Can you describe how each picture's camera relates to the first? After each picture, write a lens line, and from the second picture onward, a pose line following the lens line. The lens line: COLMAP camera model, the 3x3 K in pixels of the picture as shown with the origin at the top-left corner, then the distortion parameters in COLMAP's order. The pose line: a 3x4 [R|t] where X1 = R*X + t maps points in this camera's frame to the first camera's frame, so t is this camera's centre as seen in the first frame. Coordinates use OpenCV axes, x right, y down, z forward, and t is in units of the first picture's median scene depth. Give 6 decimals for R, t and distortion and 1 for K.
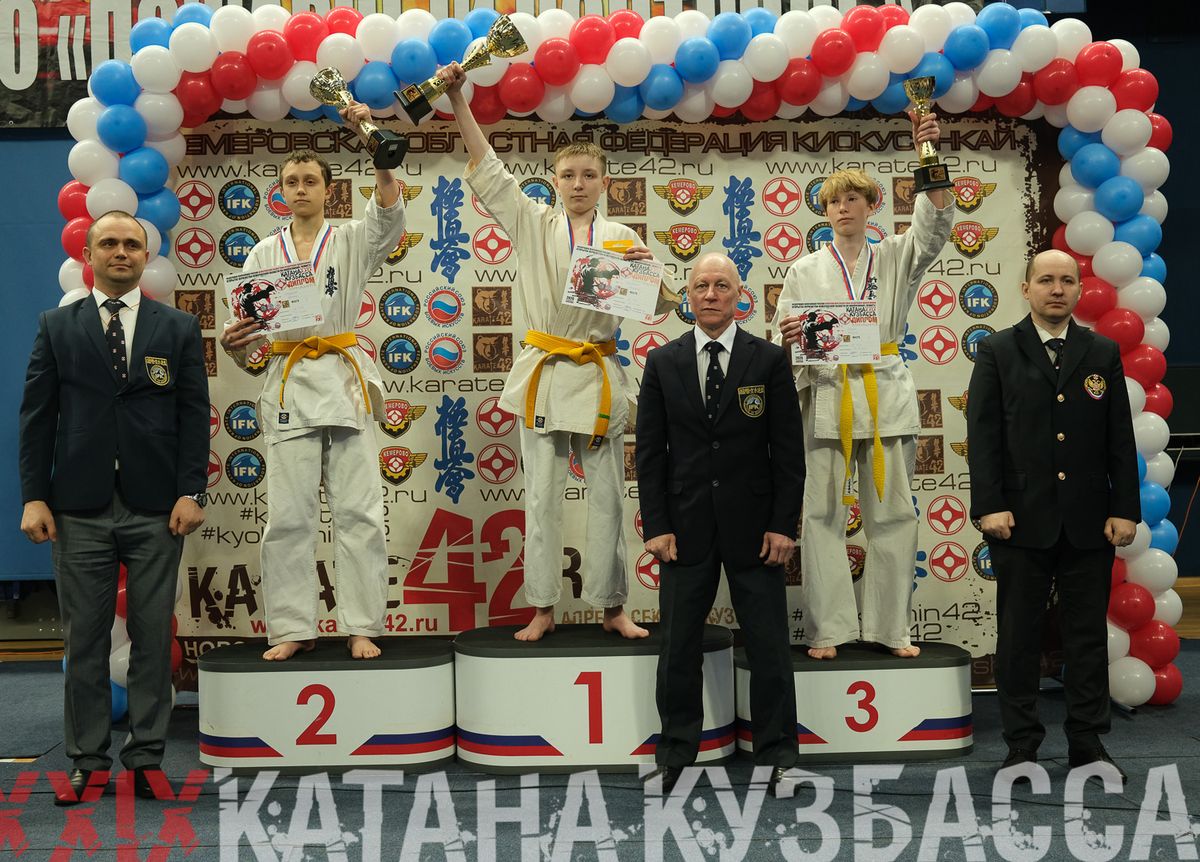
lens RADIAL K [[1337.2, 0, 582.3], [0, 1337.2, 402.1], [0, 0, 1]] dist [-0.011157, 0.025513]
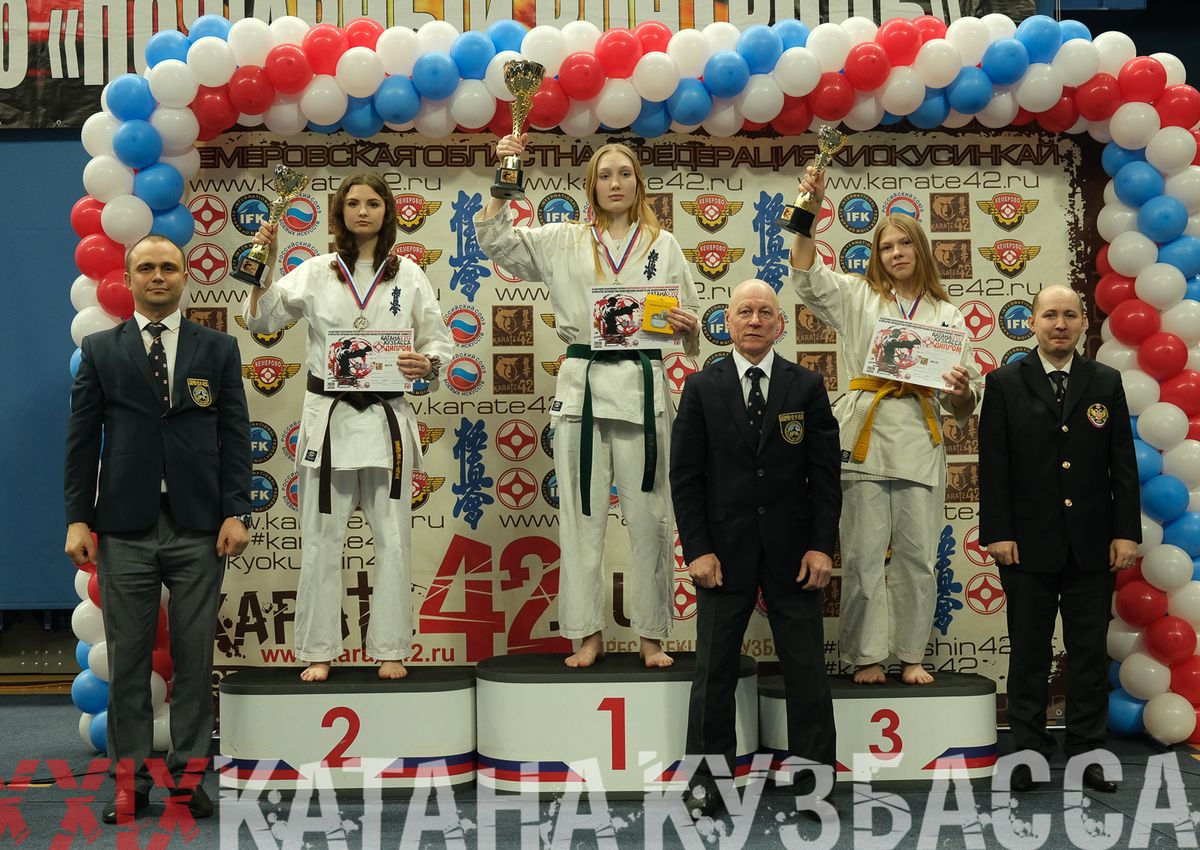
lens RADIAL K [[1212.4, 0, 591.5], [0, 1212.4, 440.1], [0, 0, 1]] dist [-0.009097, 0.010123]
pose [[0.999858, 0.005912, -0.015785, 0.003611], [-0.005792, 0.999954, 0.007675, 0.003903], [0.015830, -0.007583, 0.999846, 0.123803]]
